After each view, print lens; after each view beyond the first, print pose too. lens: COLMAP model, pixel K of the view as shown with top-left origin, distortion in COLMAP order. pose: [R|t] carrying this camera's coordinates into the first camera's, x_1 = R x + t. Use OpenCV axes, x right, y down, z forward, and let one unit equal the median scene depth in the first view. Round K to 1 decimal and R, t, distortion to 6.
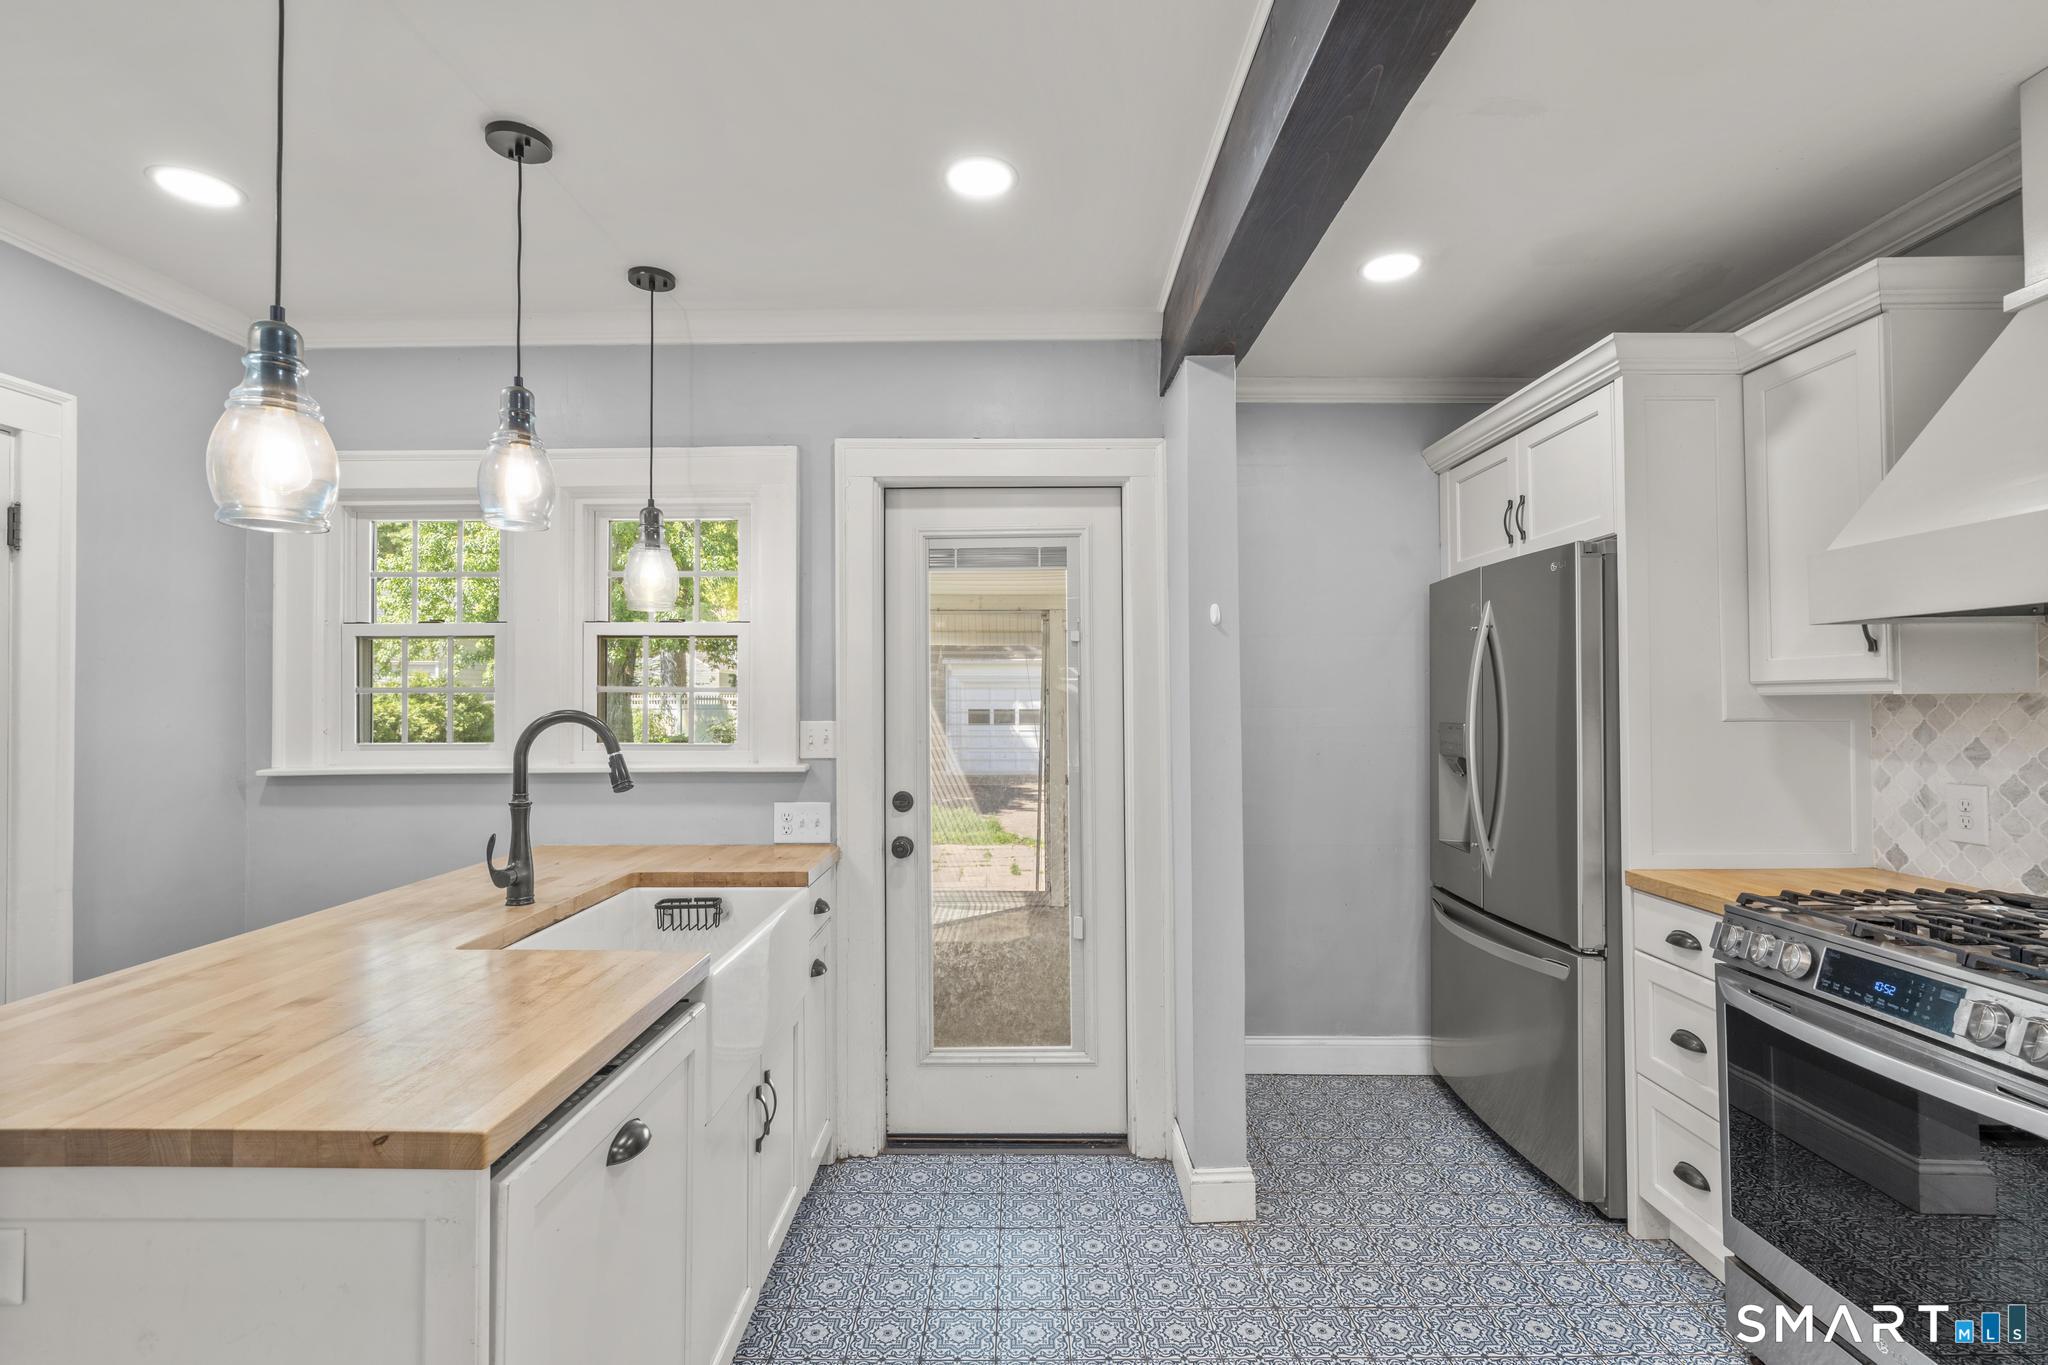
lens RADIAL K [[918.5, 0, 1021.7], [0, 918.5, 684.4], [0, 0, 1]] dist [-0.012380, 0.004477]
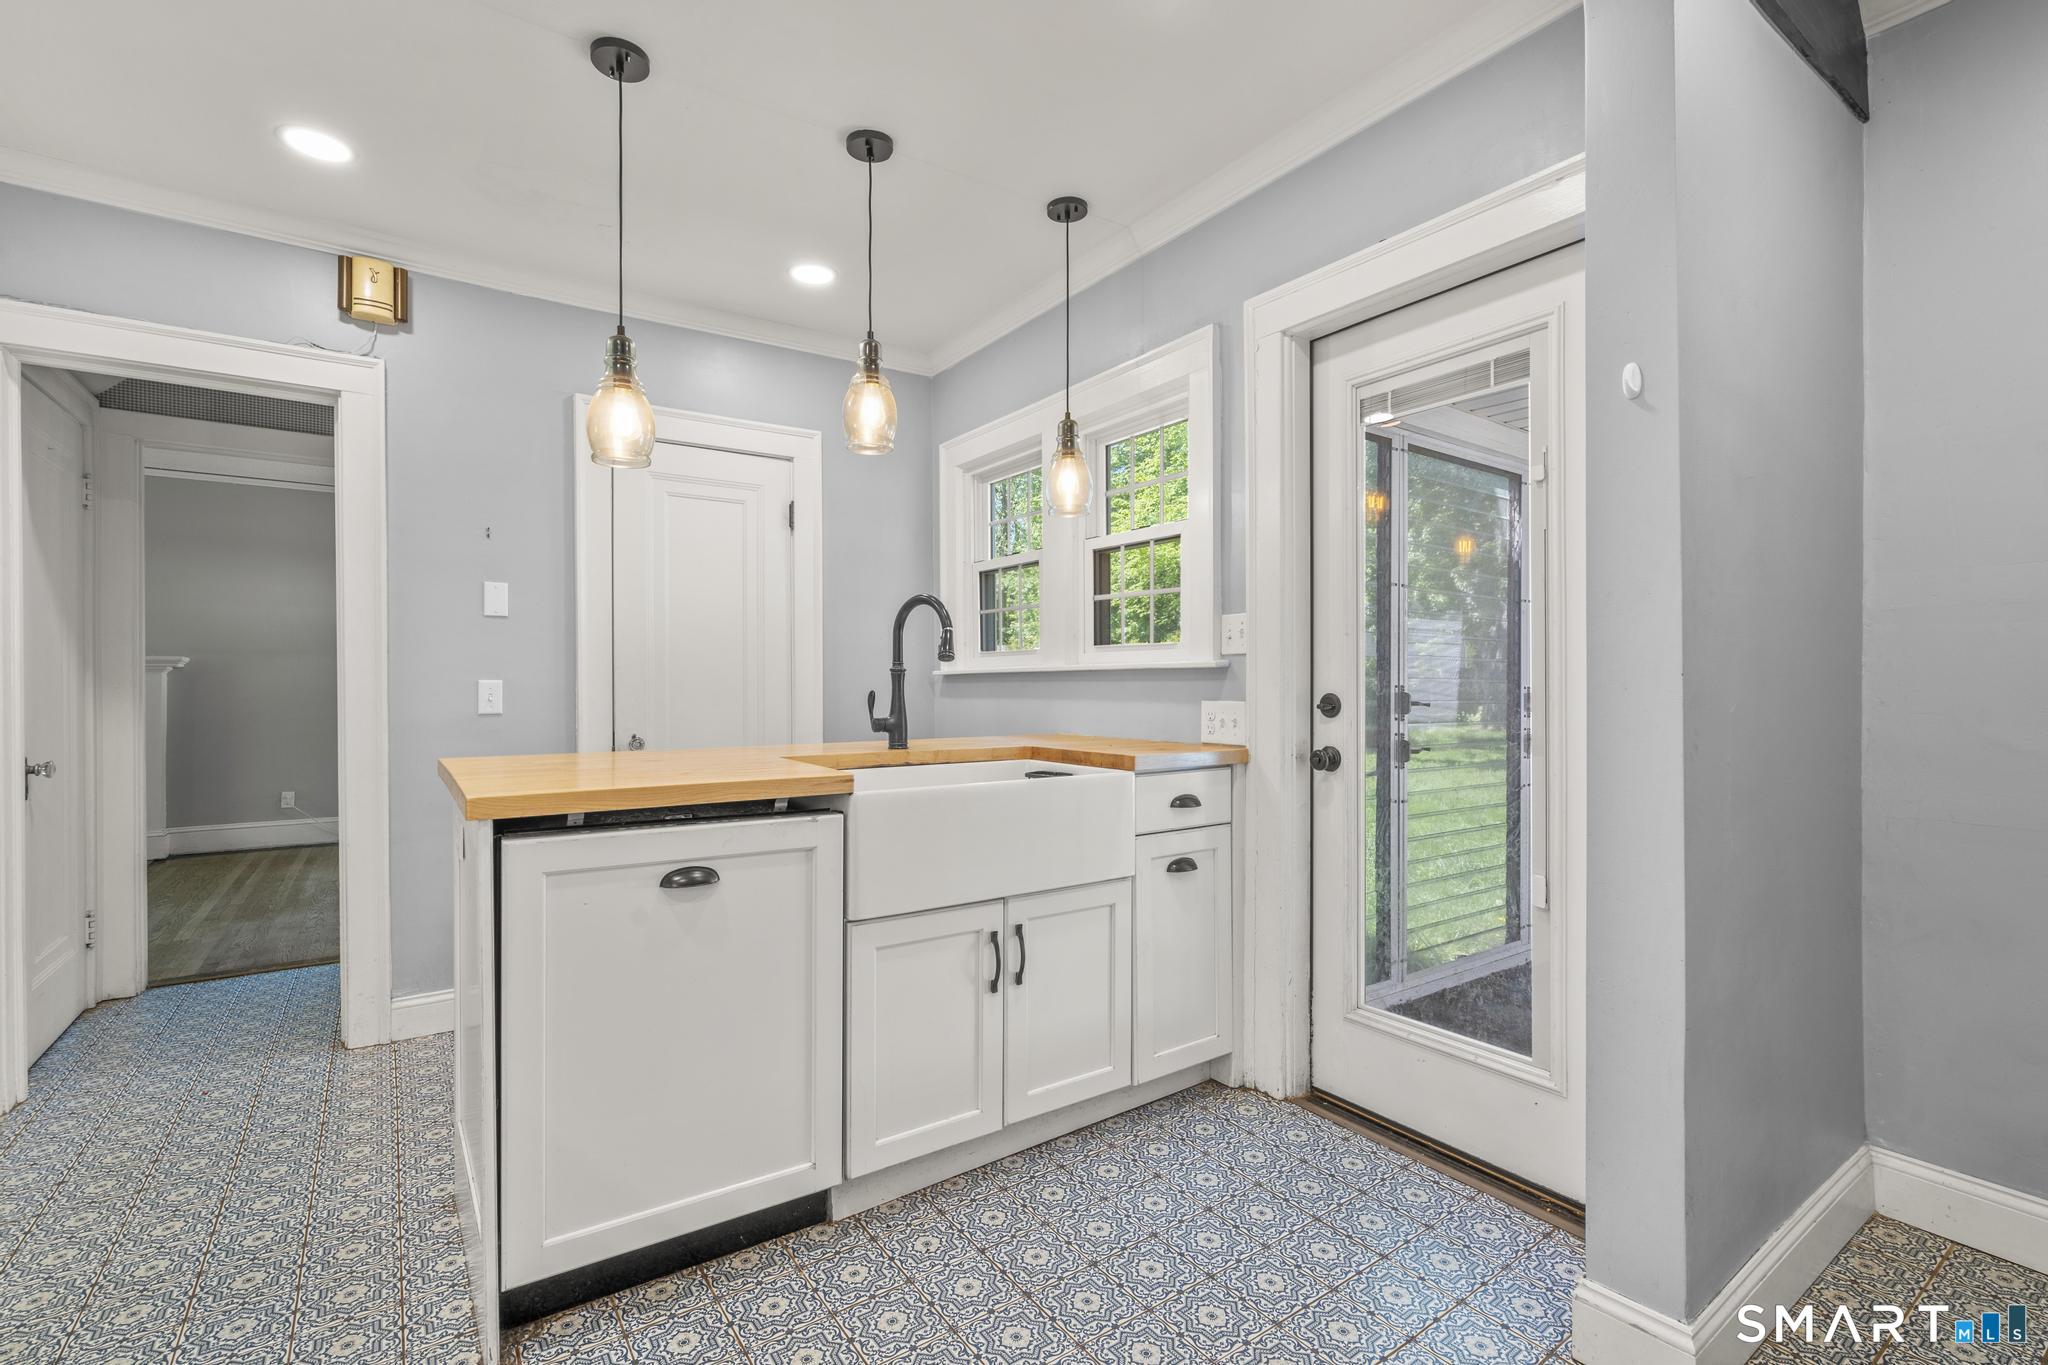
lens RADIAL K [[918.5, 0, 1017.7], [0, 918.5, 685.8], [0, 0, 1]] dist [-0.012380, 0.004477]
pose [[0.567333, 0.005319, -0.823471, 0.418207], [0.014175, 0.999768, 0.016223, 0.094480], [0.823367, -0.020876, 0.567126, 0.290313]]
